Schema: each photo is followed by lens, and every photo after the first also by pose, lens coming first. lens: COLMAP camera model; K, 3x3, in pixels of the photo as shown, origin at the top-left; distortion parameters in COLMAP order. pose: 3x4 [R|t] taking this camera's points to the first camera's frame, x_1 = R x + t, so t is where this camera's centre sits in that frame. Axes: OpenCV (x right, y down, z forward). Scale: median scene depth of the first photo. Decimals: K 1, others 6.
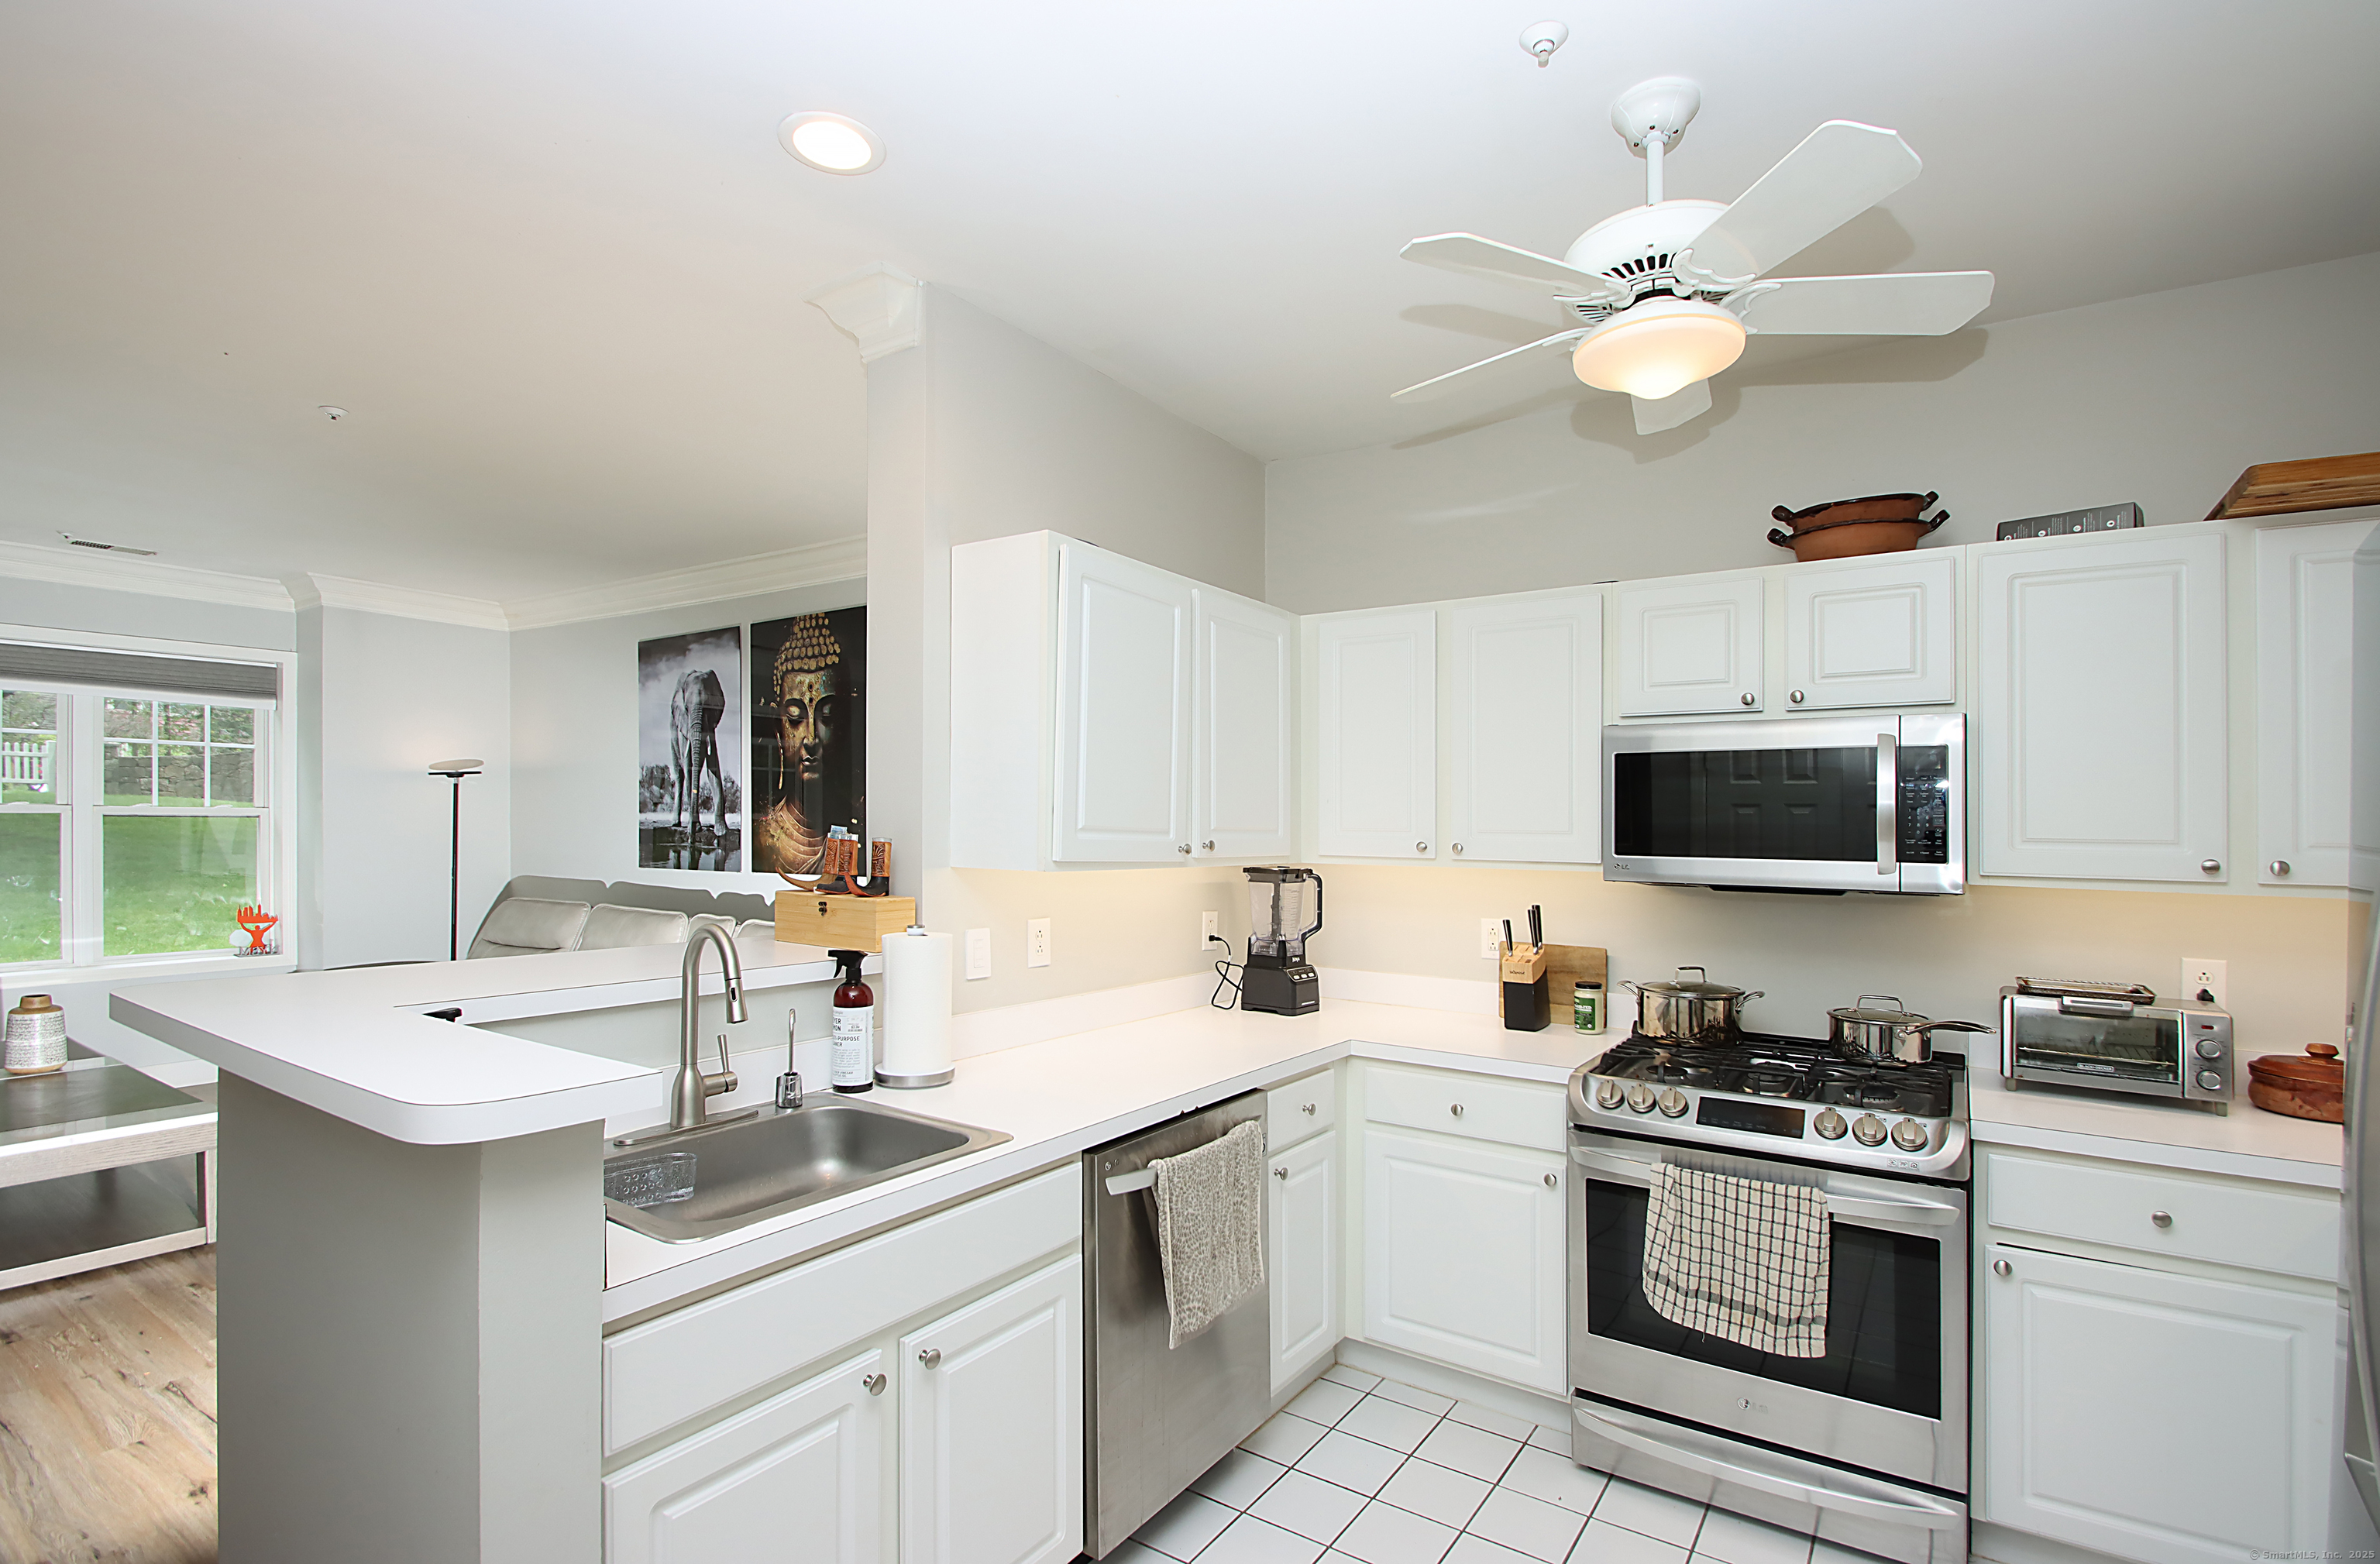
lens RADIAL K [[1109.5, 0, 1192.5], [0, 1109.5, 830.1], [0, 0, 1]] dist [0.014454, -0.015851]
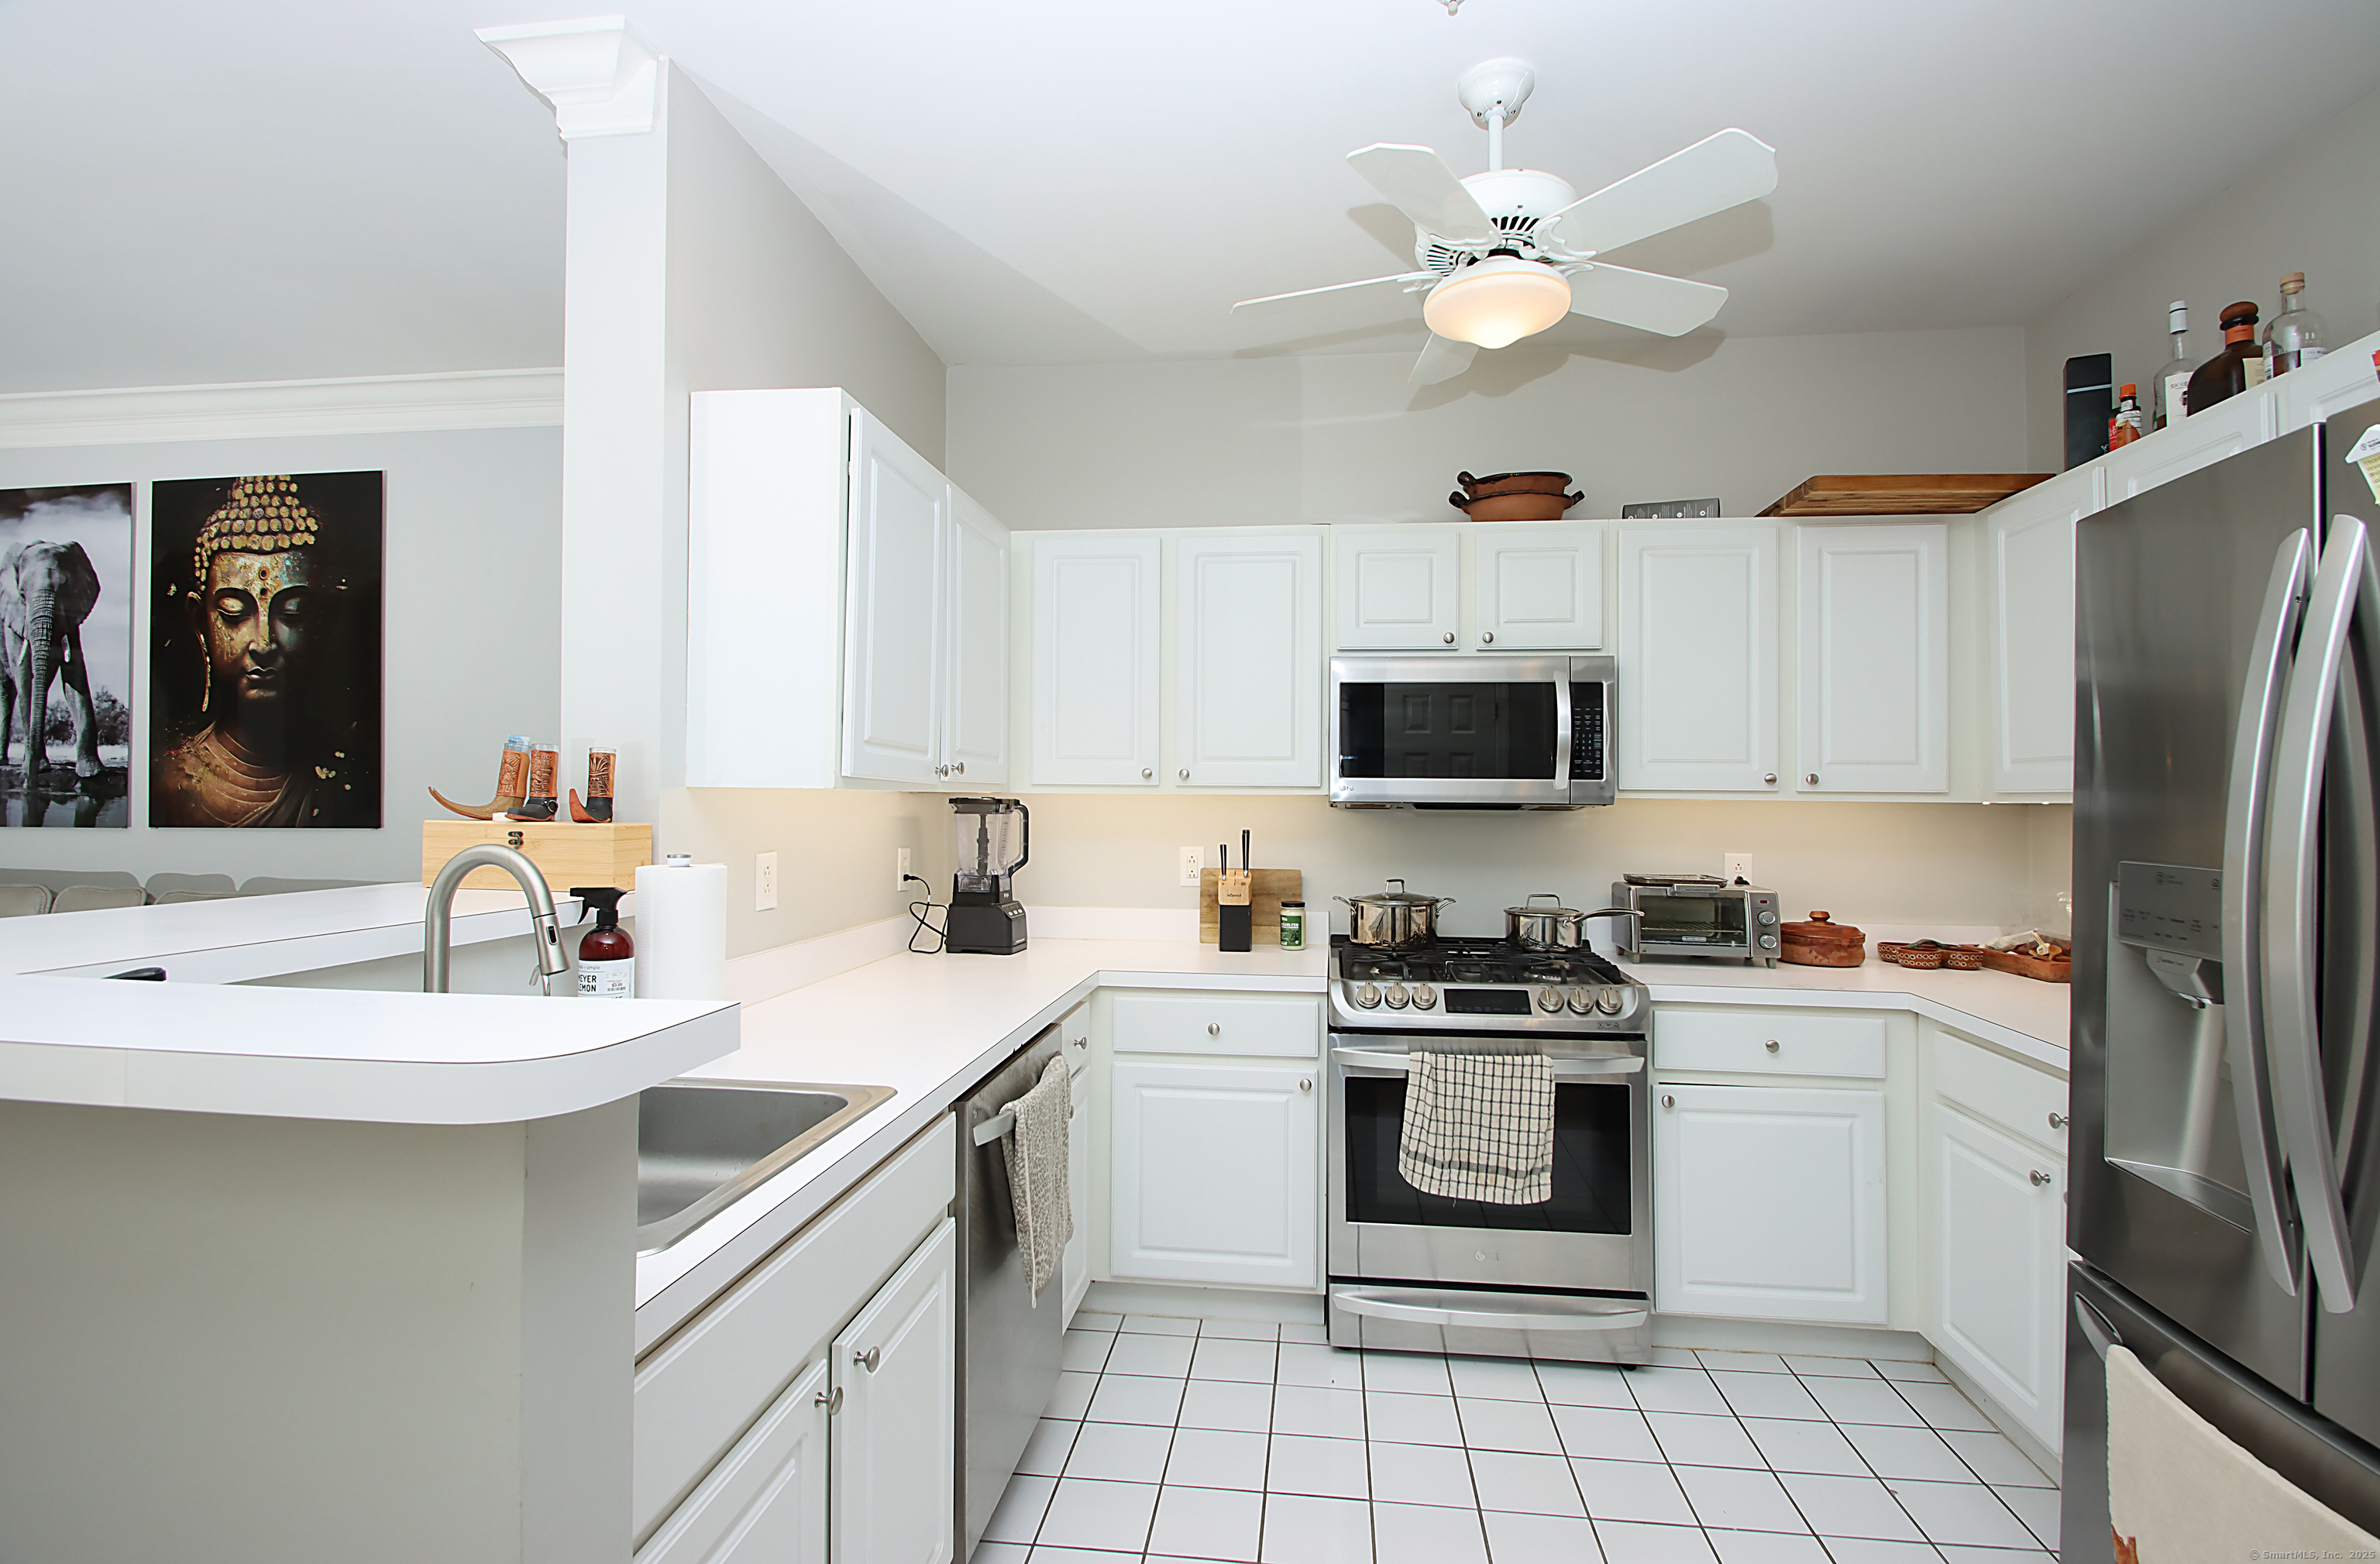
lens RADIAL K [[1109.5, 0, 1188.9], [0, 1109.5, 793.8], [0, 0, 1]] dist [0.014454, -0.015851]
pose [[0.892530, -0.004032, 0.450969, -0.221359], [0.003905, 0.999992, 0.001211, 0.034043], [-0.450970, 0.000680, 0.892539, 0.098800]]
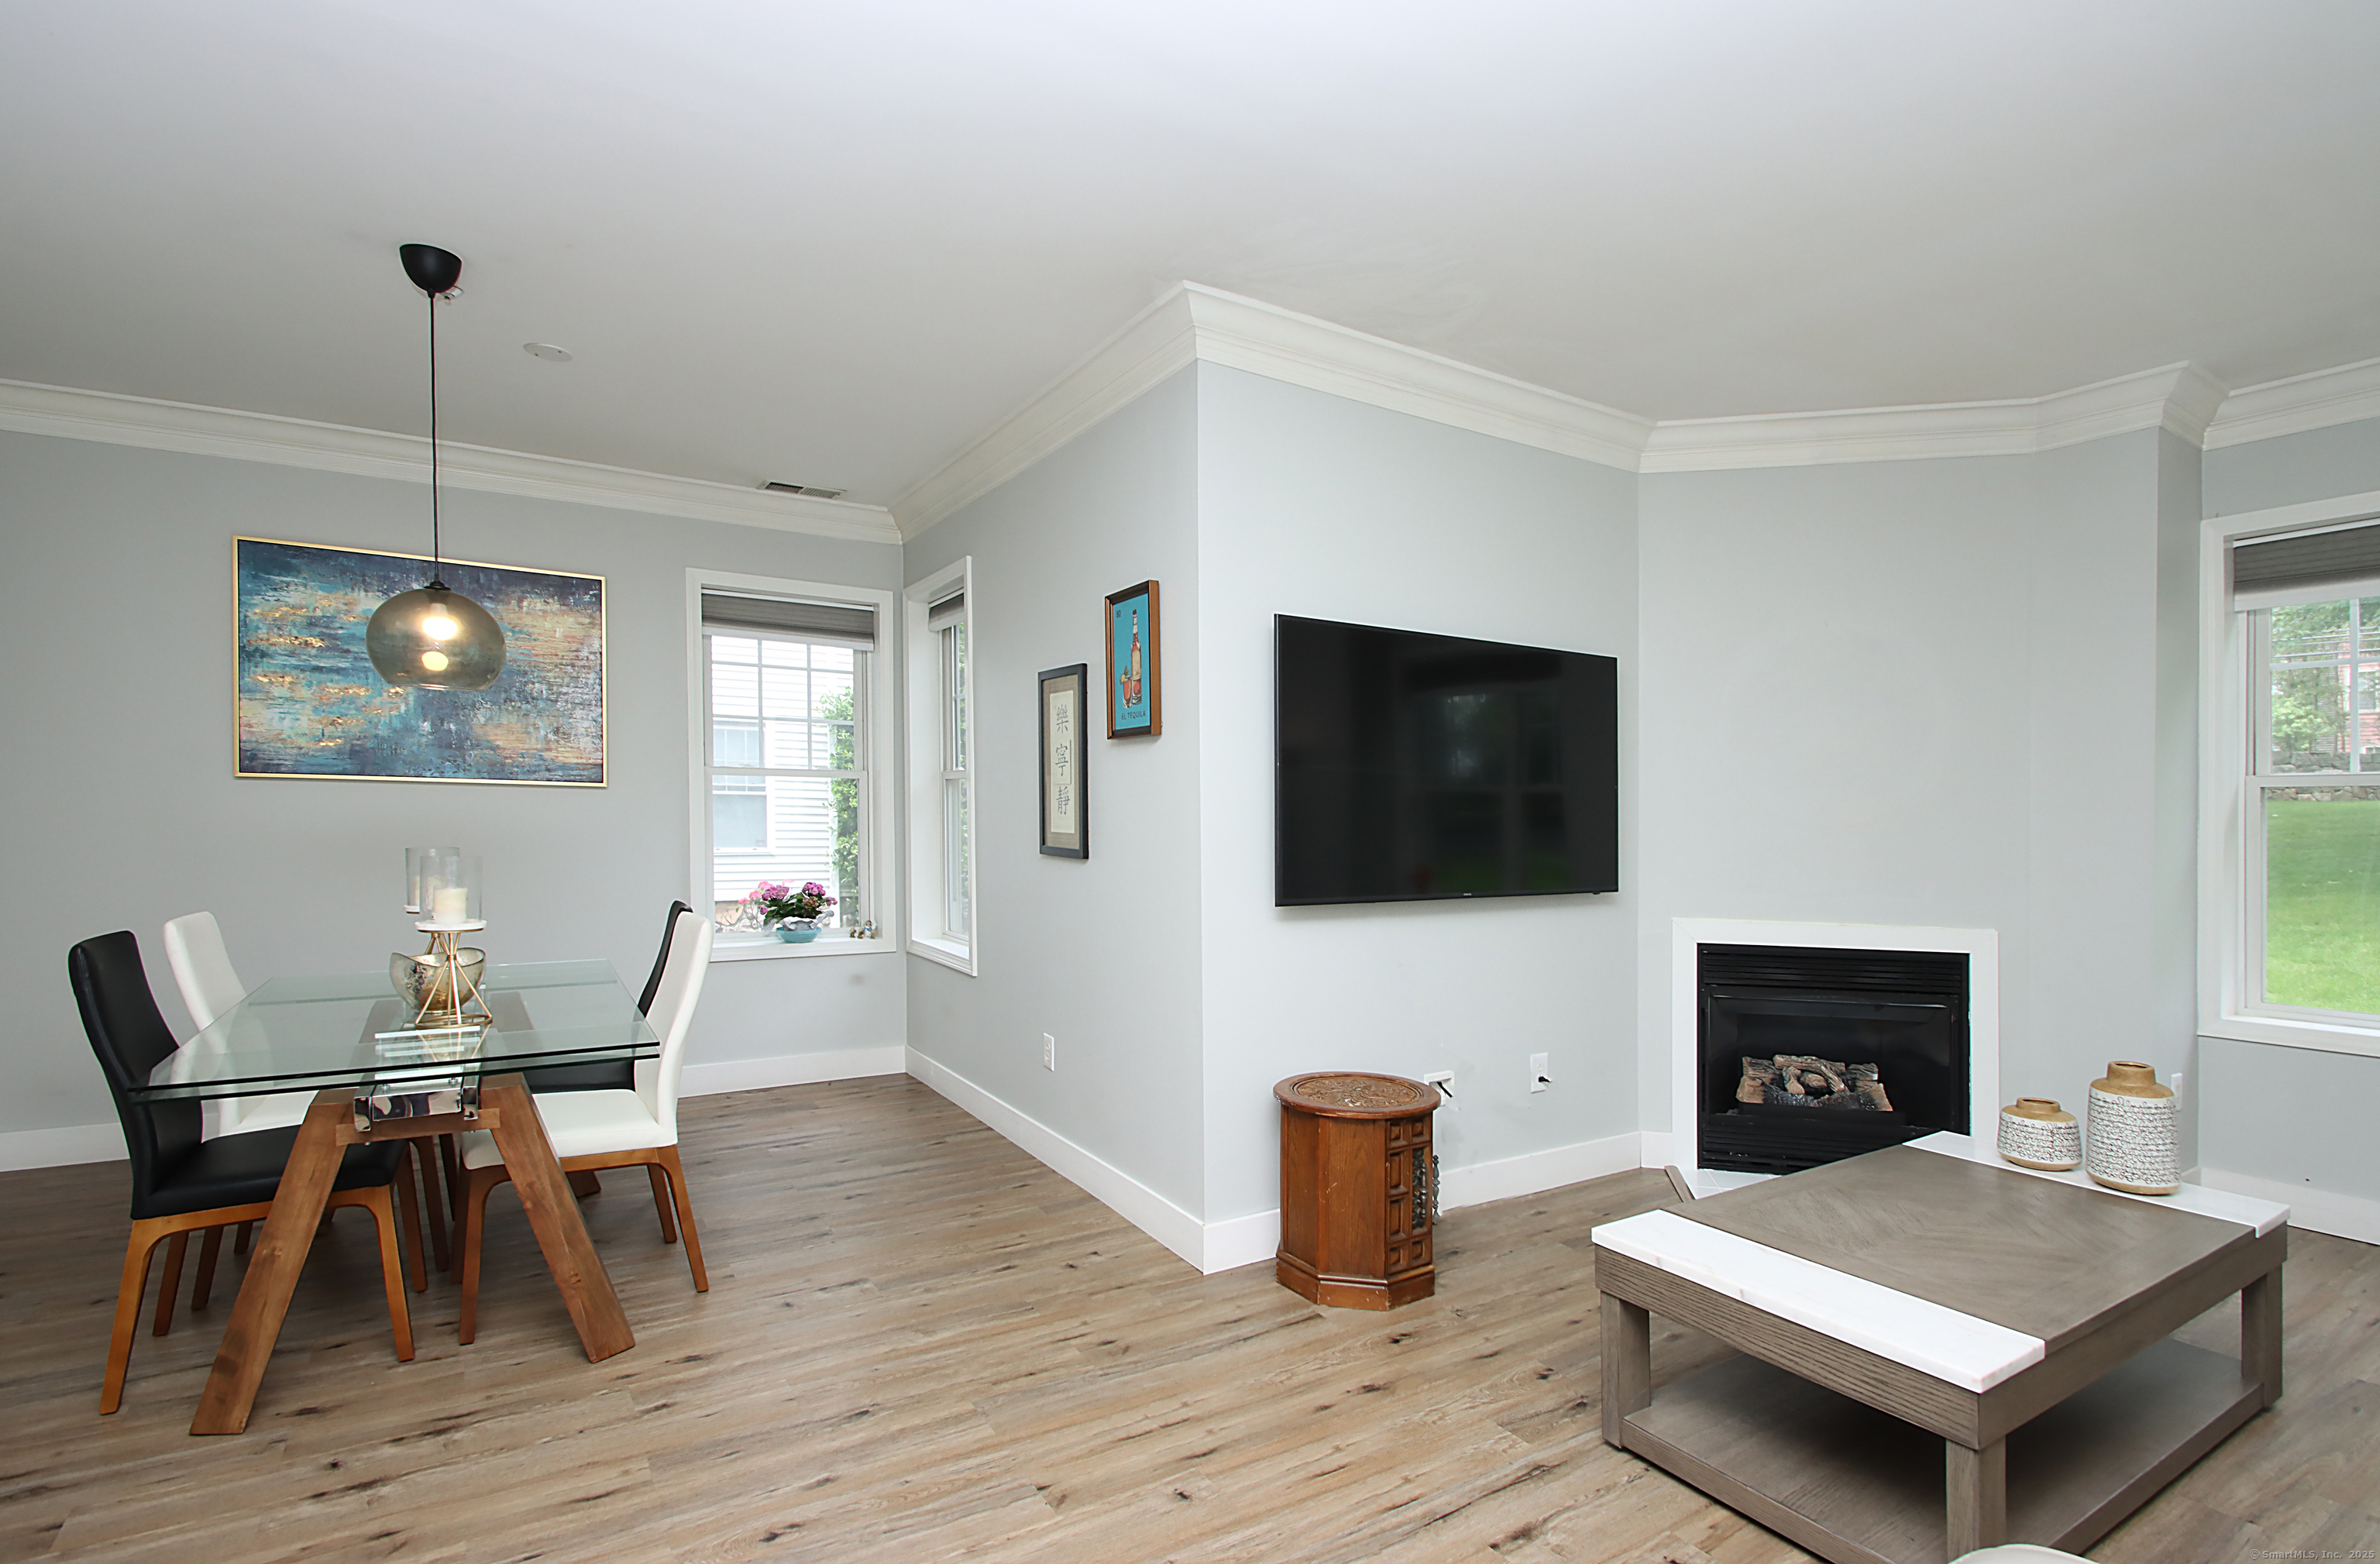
lens RADIAL K [[1109.5, 0, 1255.3], [0, 1109.5, 846.4], [0, 0, 1]] dist [0.014454, -0.015851]
pose [[-0.389250, 0.011160, -0.921065, -0.417511], [-0.019191, 0.999611, 0.020222, 0.035868], [0.920932, 0.025547, -0.388884, 1.151255]]
